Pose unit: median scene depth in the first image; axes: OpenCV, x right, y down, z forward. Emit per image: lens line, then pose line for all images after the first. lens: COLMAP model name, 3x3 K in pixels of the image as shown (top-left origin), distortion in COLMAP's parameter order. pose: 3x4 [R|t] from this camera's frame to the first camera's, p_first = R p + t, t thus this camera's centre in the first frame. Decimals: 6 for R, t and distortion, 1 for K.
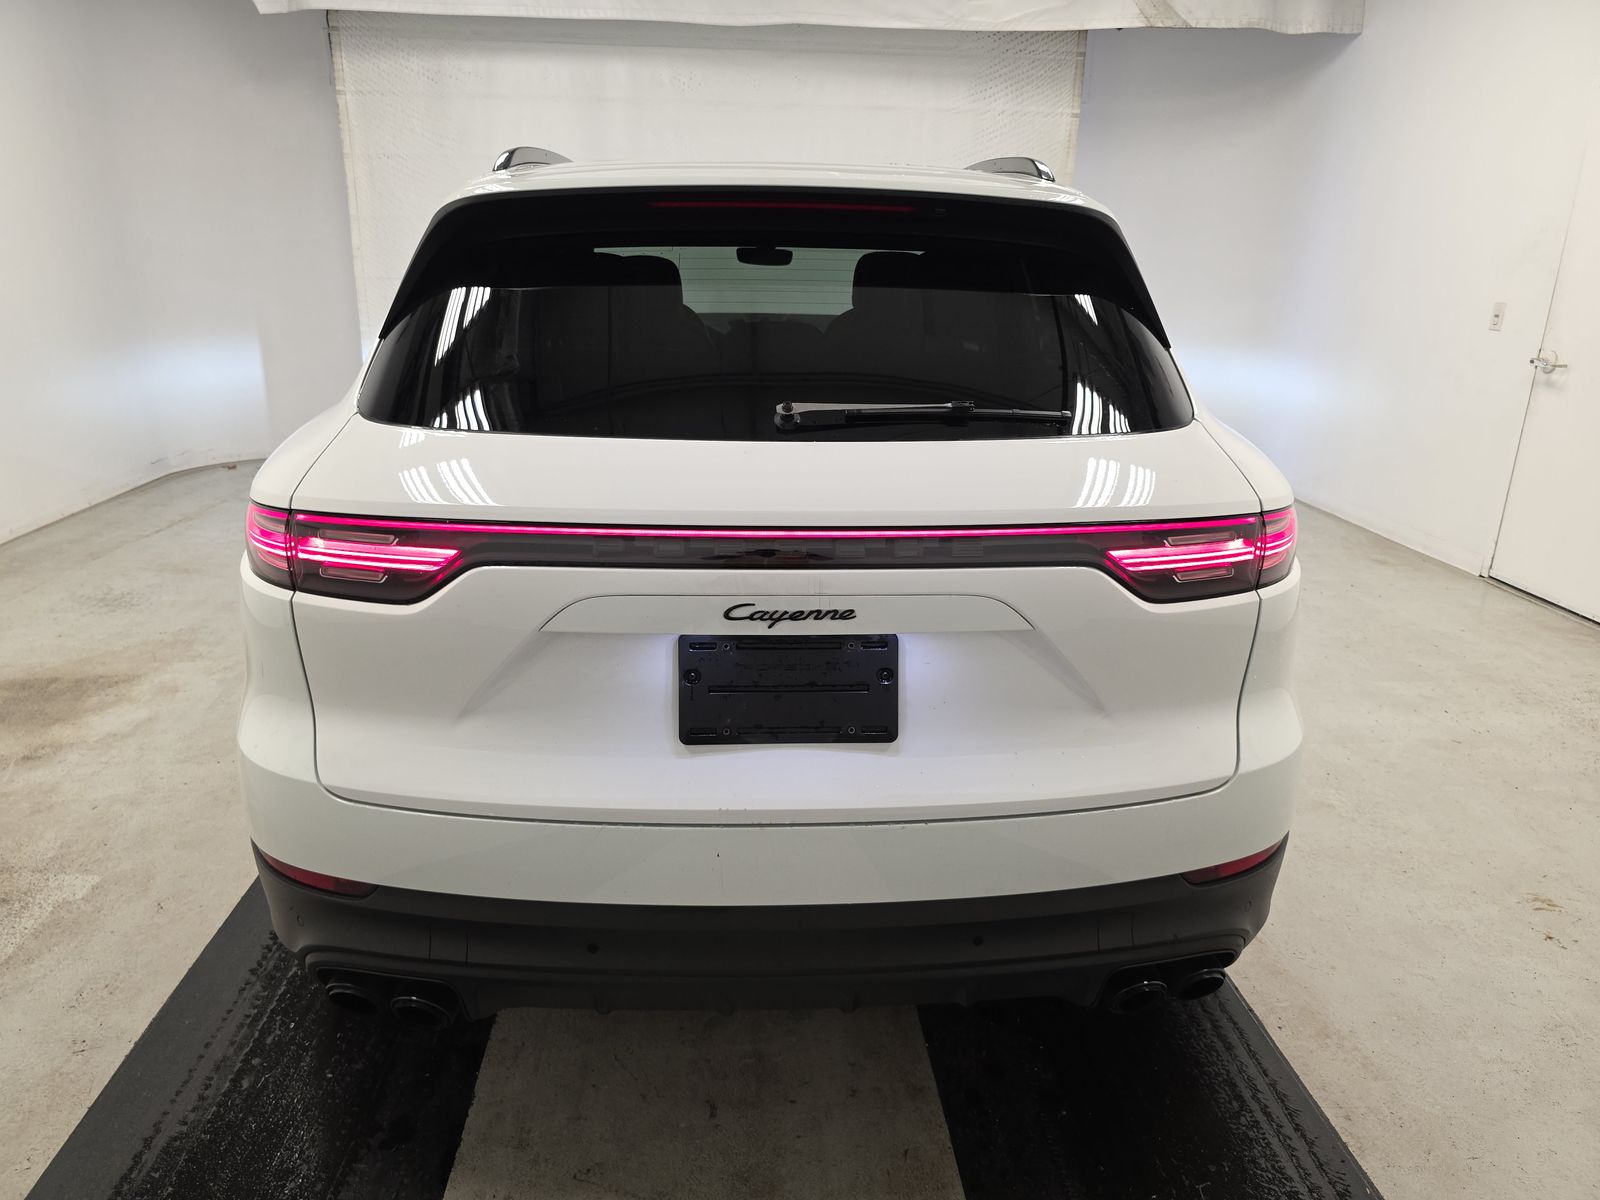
lens RADIAL K [[1142.0, 0, 800.0], [0, 1142.0, 600.0], [0, 0, 1]] dist [0.033380, 0.002990]
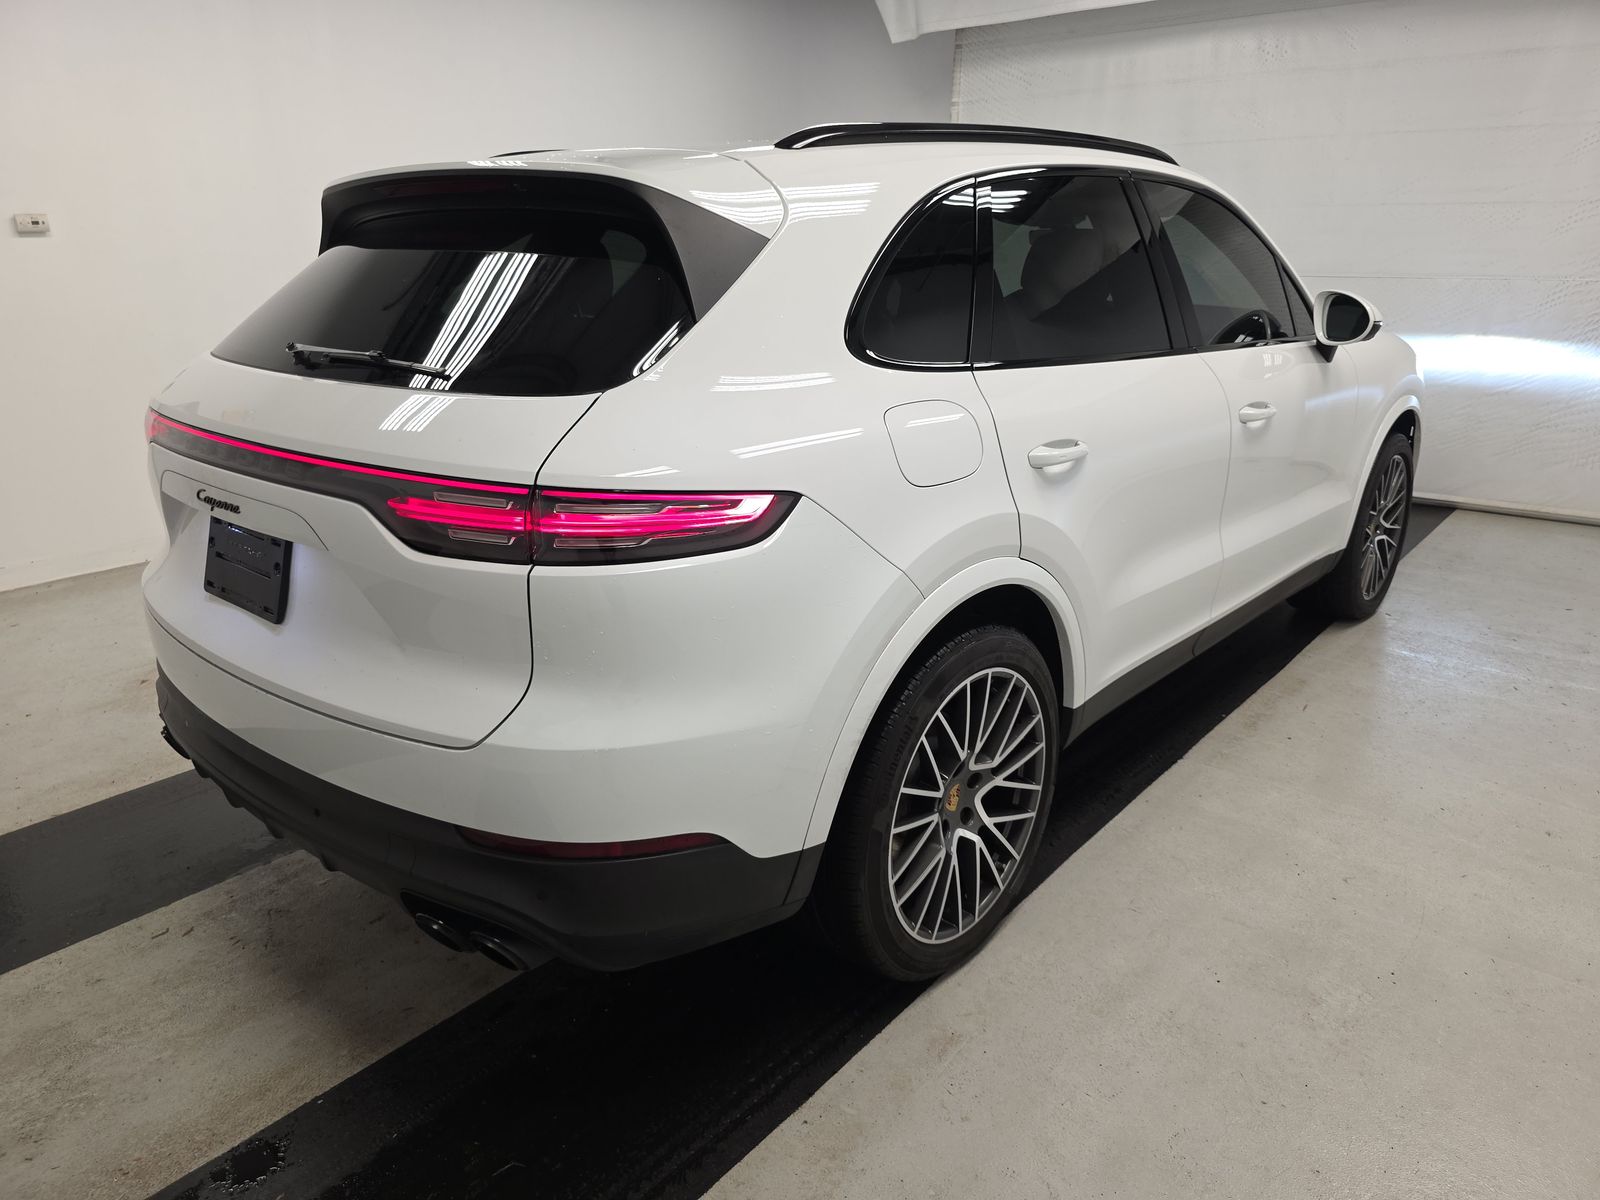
lens RADIAL K [[1142.0, 0, 800.0], [0, 1142.0, 600.0], [0, 0, 1]] dist [0.033380, 0.002990]
pose [[0.702474, 0.205125, -0.681509, 1.071369], [-0.205599, 0.975228, 0.081608, -0.095424], [0.681366, 0.082790, 0.727245, 0.393786]]
